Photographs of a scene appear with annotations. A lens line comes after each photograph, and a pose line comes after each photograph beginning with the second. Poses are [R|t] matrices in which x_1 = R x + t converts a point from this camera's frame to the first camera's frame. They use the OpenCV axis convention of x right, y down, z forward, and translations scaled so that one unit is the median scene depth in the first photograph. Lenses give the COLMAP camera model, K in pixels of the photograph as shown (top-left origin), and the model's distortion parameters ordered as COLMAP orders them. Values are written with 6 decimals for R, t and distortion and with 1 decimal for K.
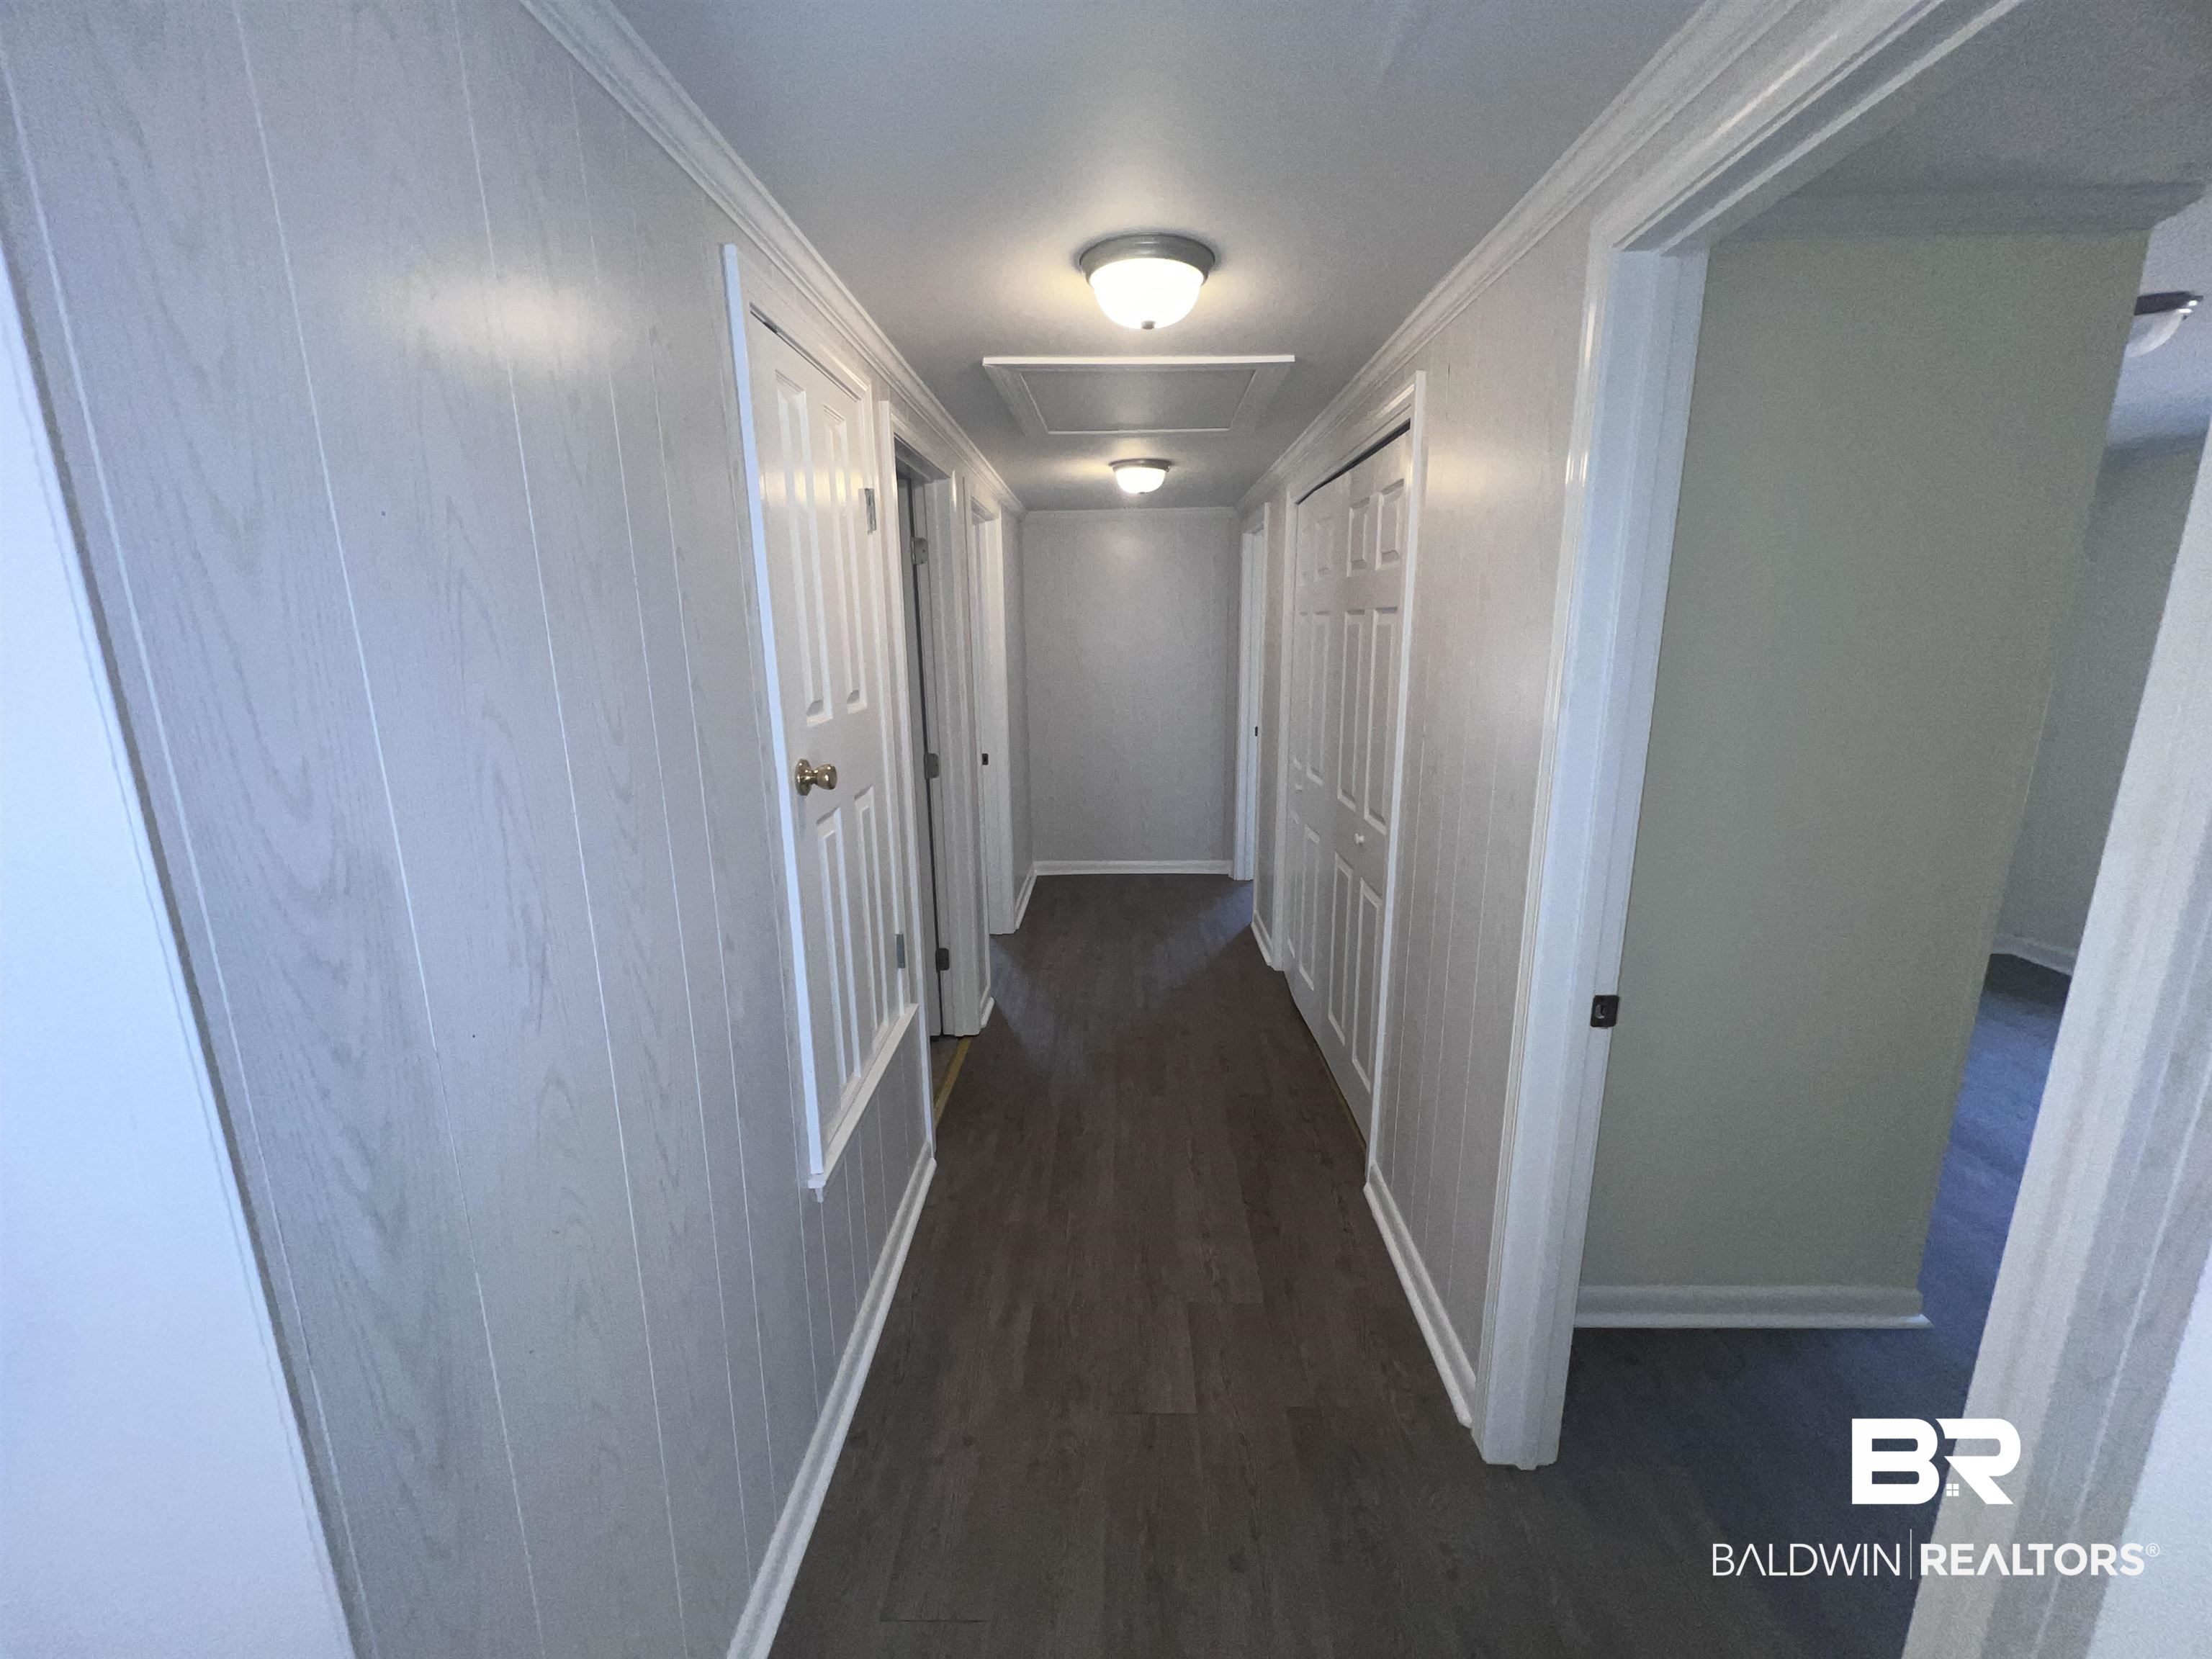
lens RADIAL K [[890.6, 0, 1101.4], [0, 890.6, 831.3], [0, 0, 1]] dist [-0.002277, 0.000127]
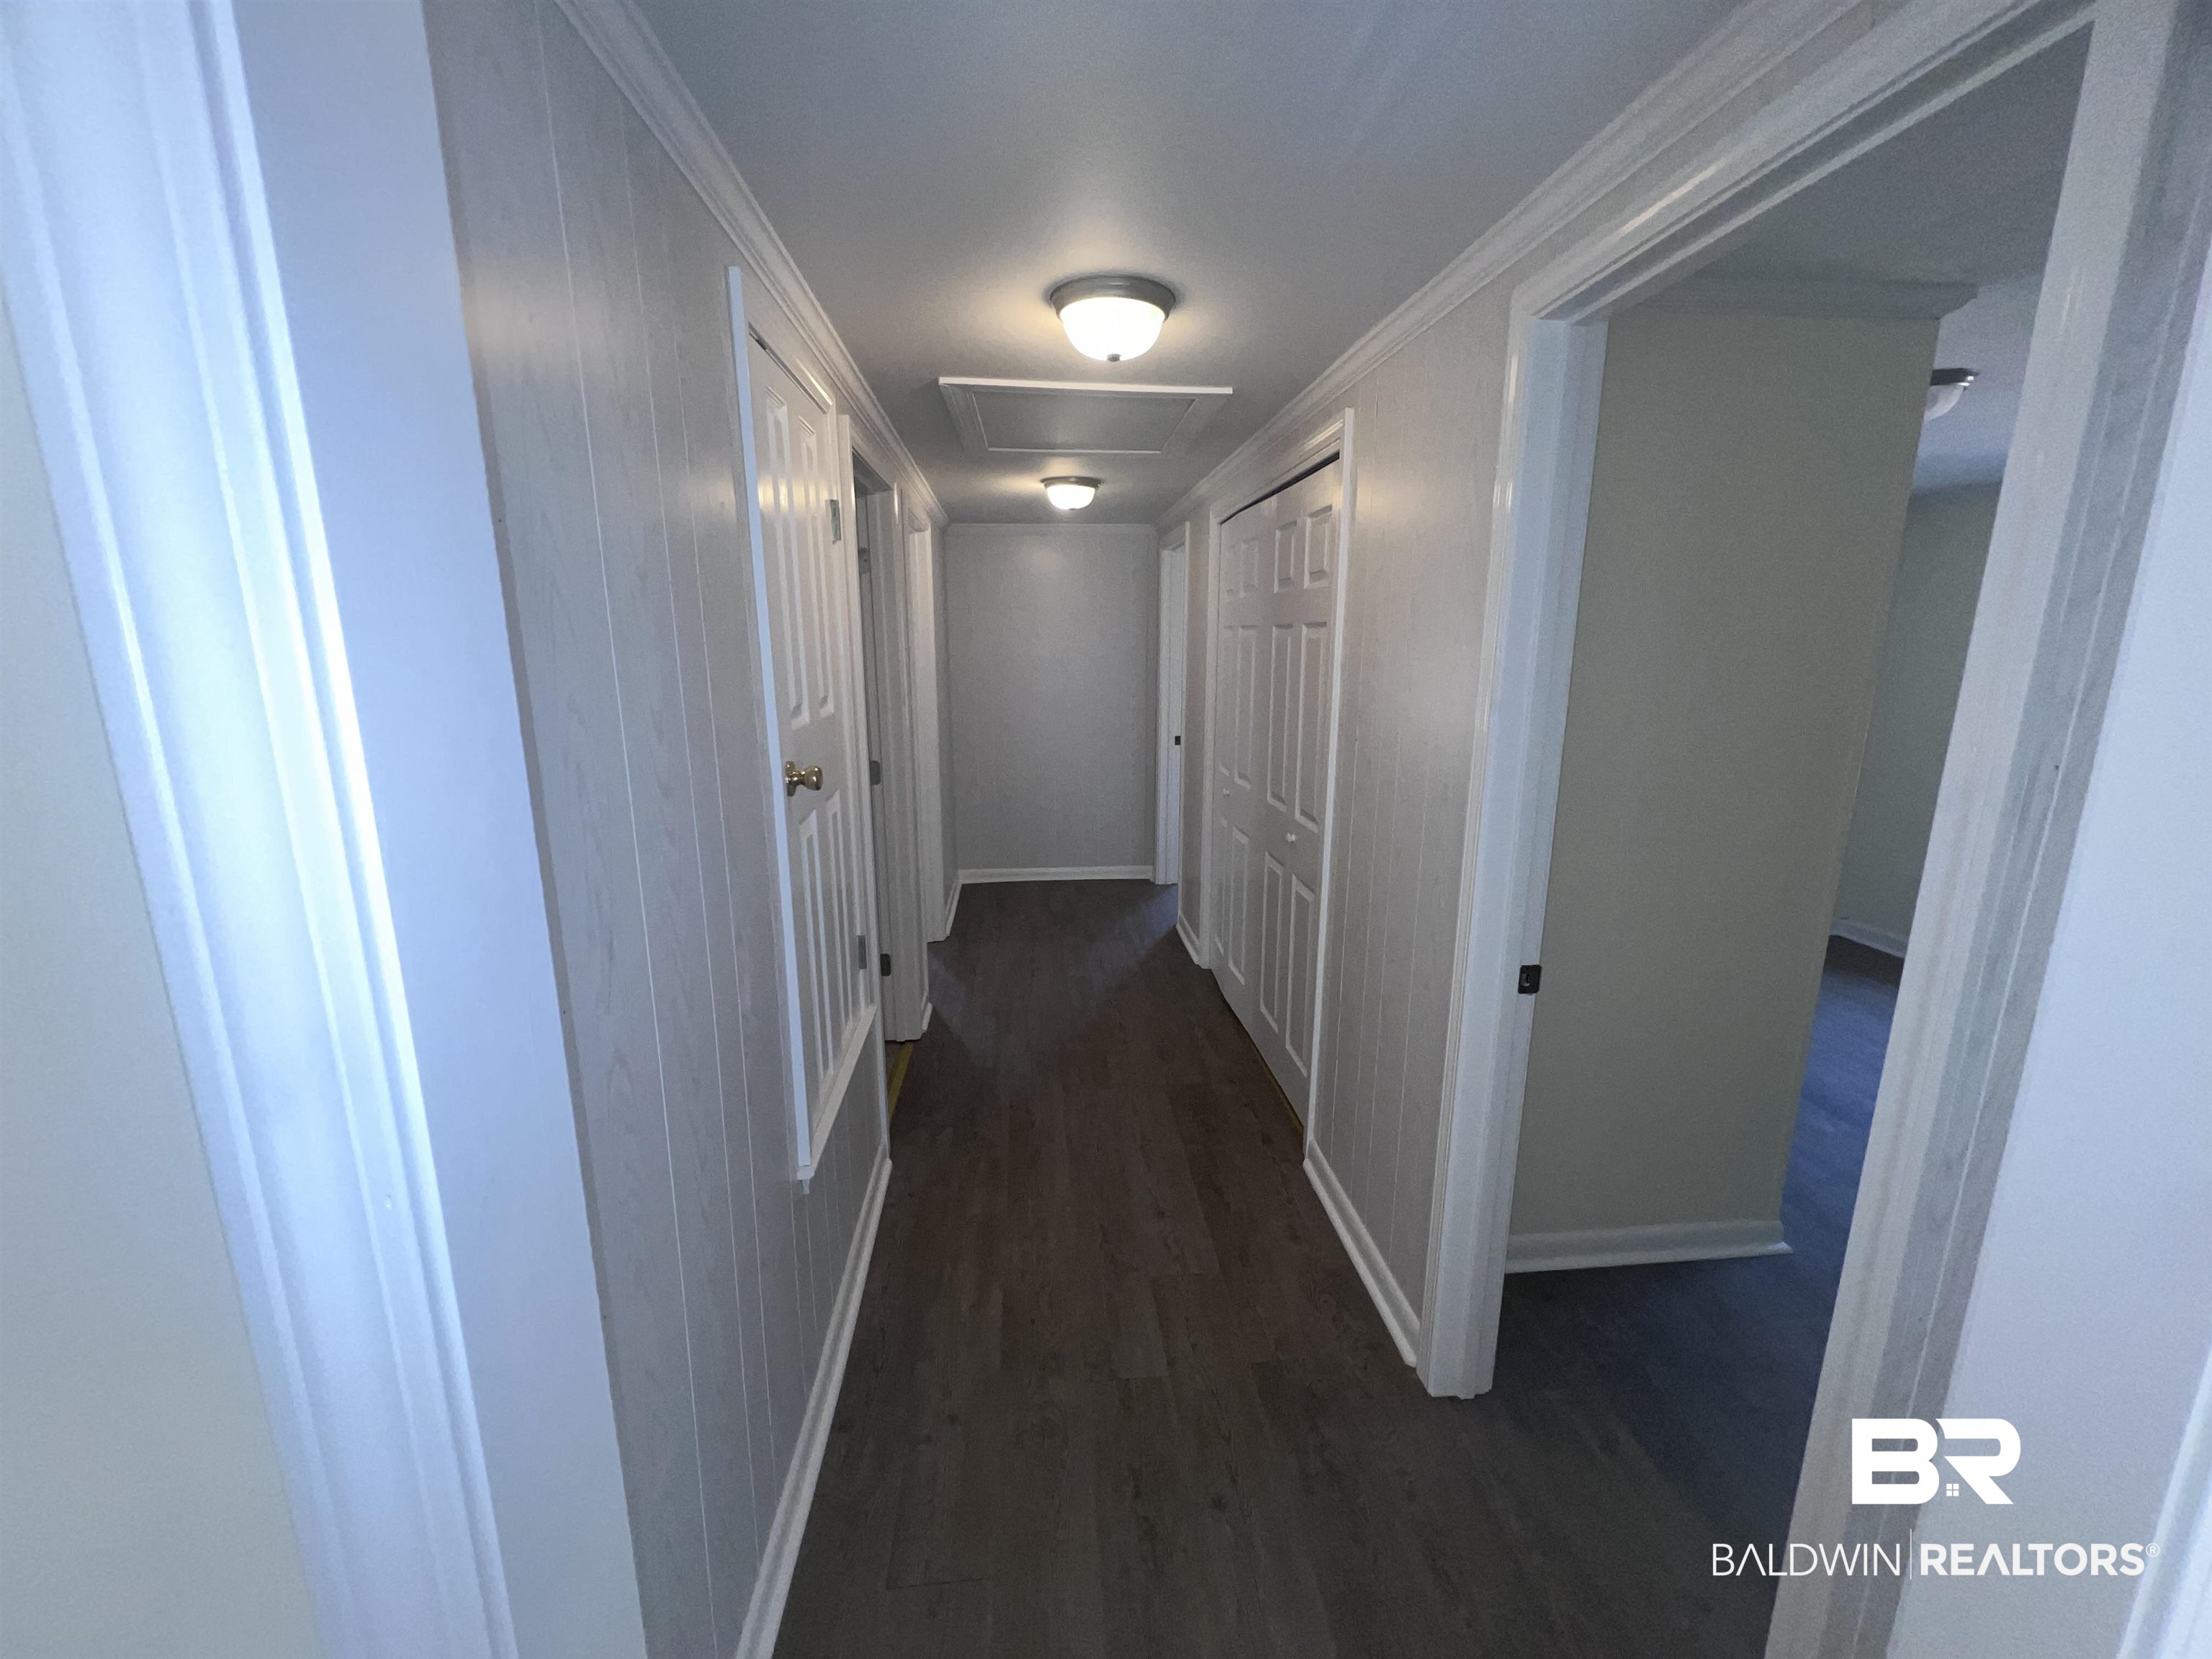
lens RADIAL K [[890.6, 0, 1102.9], [0, 890.6, 832.5], [0, 0, 1]] dist [-0.002277, 0.000127]
pose [[0.993671, -0.012477, 0.111637, -0.073813], [0.013882, 0.999834, -0.011824, 0.015471], [-0.111471, 0.013299, 0.993679, -0.051367]]
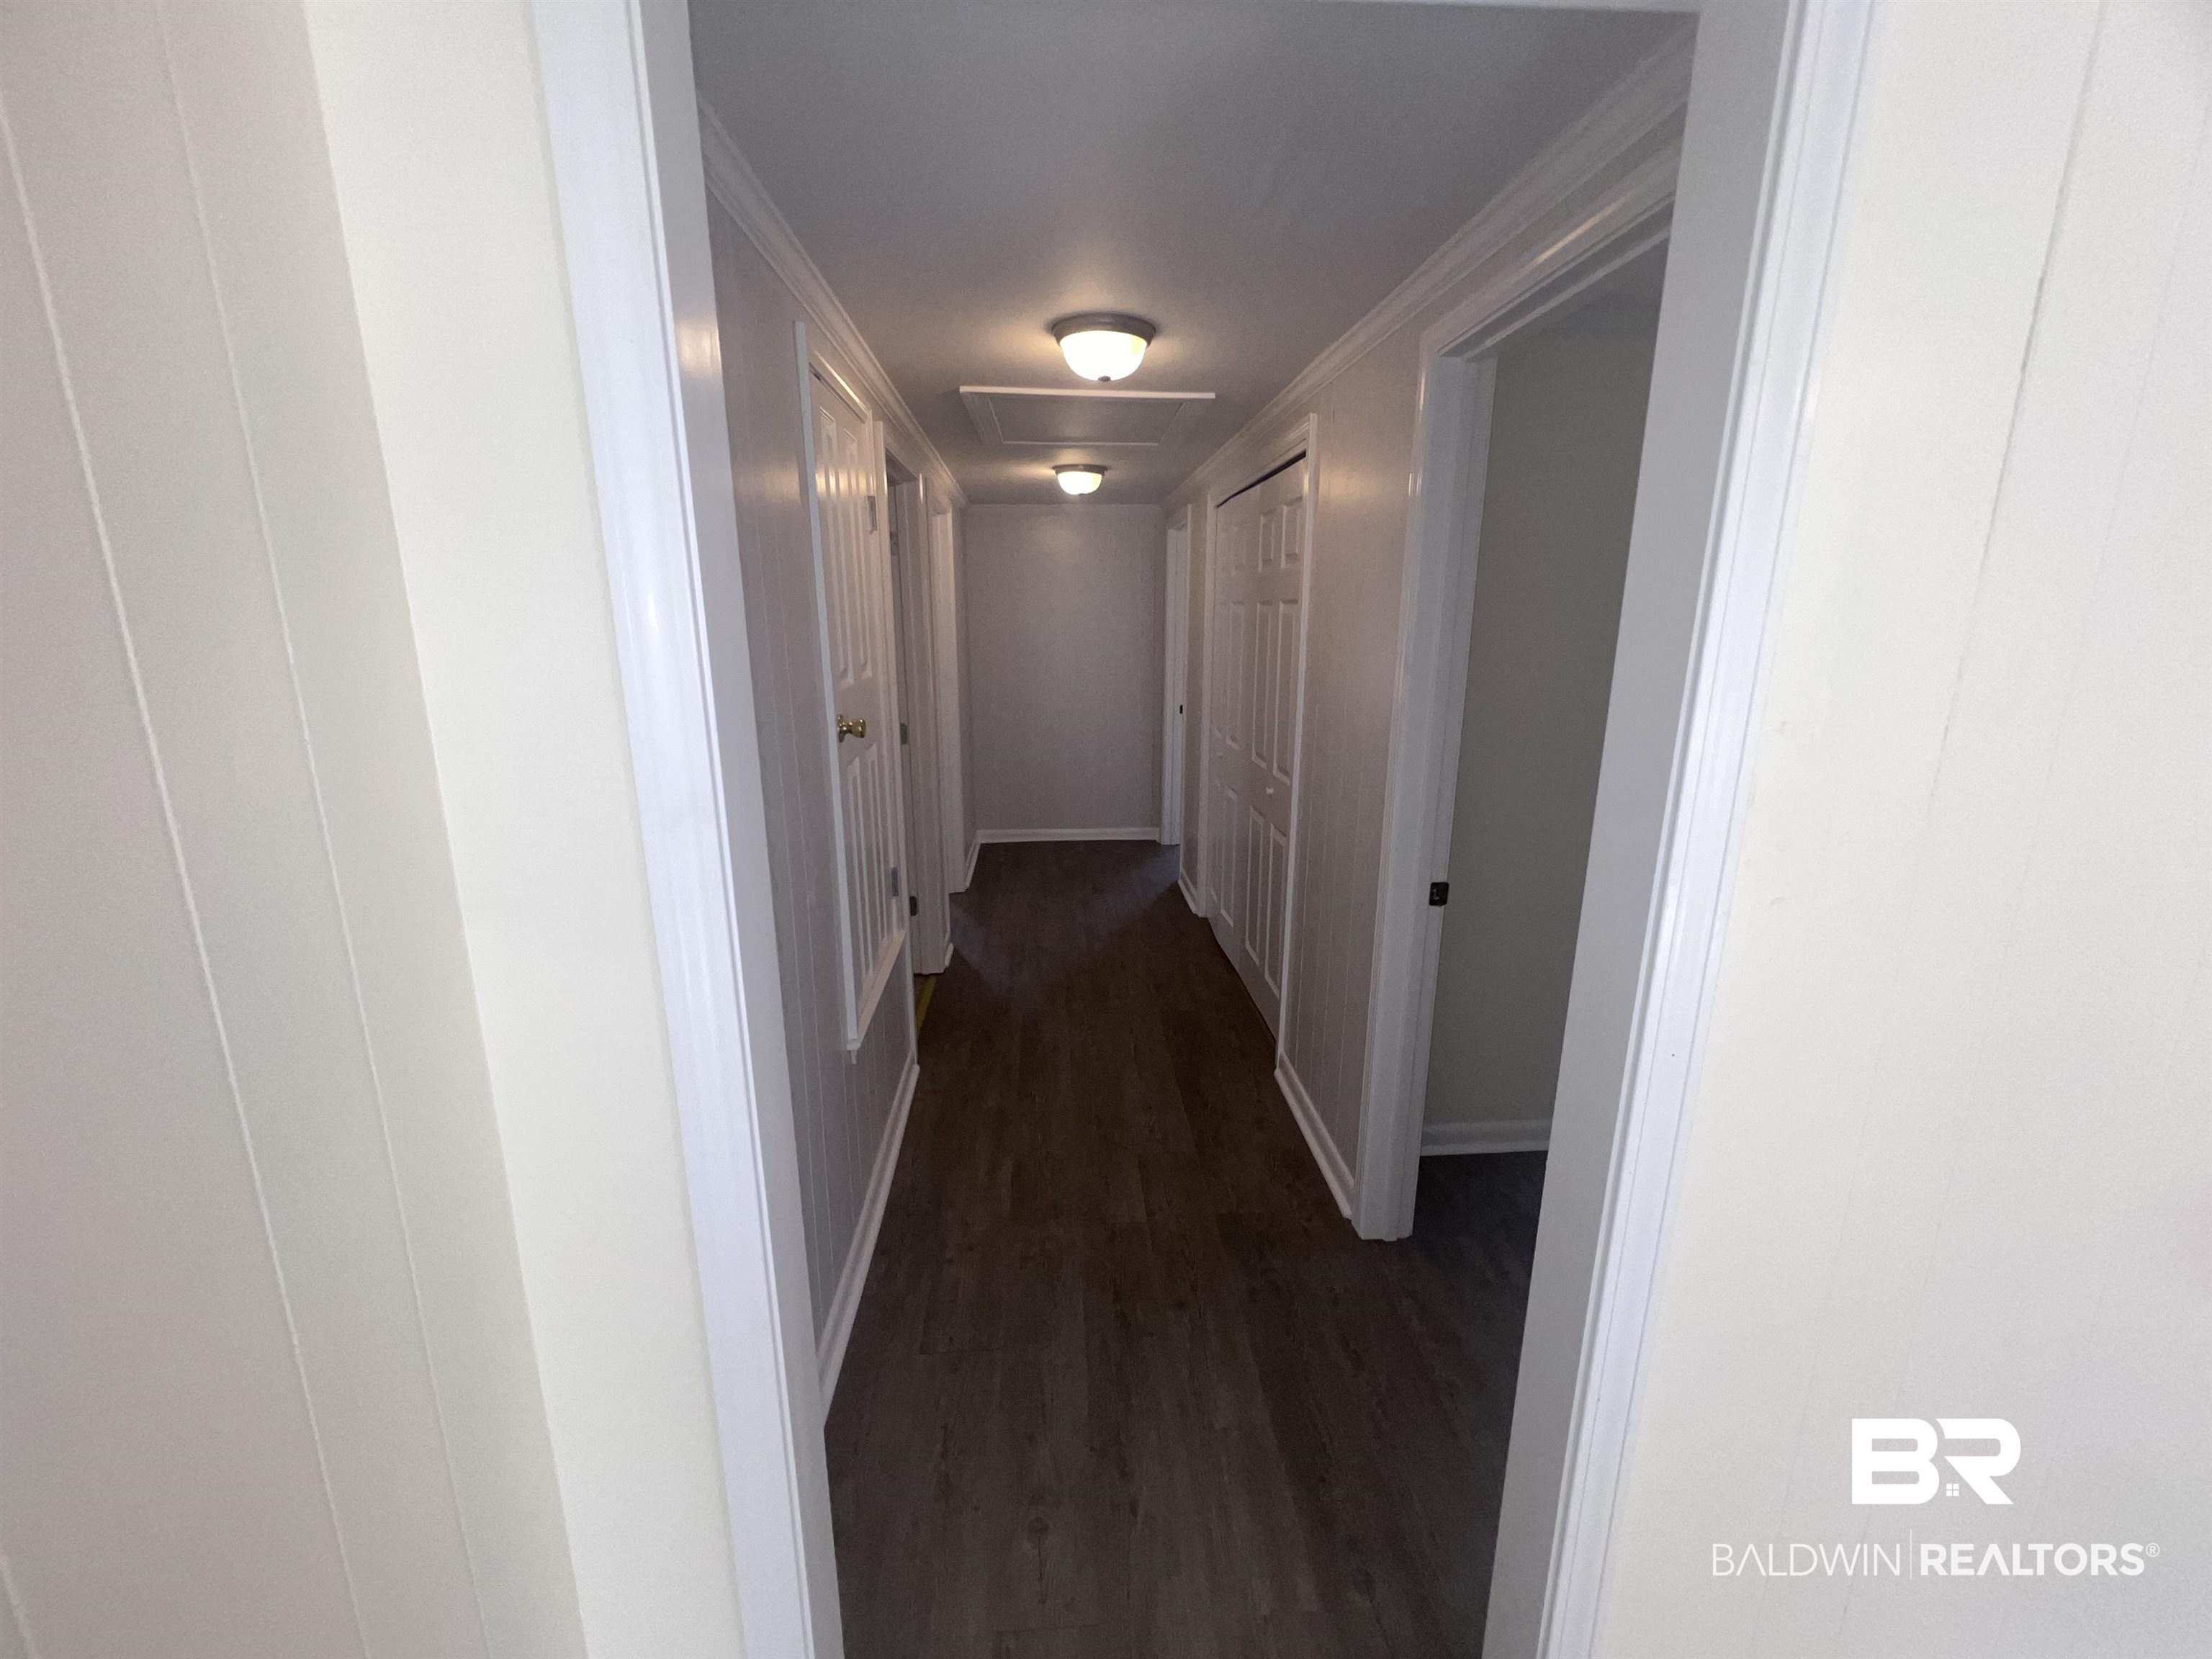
lens RADIAL K [[890.6, 0, 1103.3], [0, 890.6, 836.1], [0, 0, 1]] dist [-0.002277, 0.000127]
pose [[0.995918, -0.010852, 0.089609, -0.060761], [0.009116, 0.999763, 0.019756, 0.059013], [-0.089802, -0.018858, 0.995781, -0.252645]]
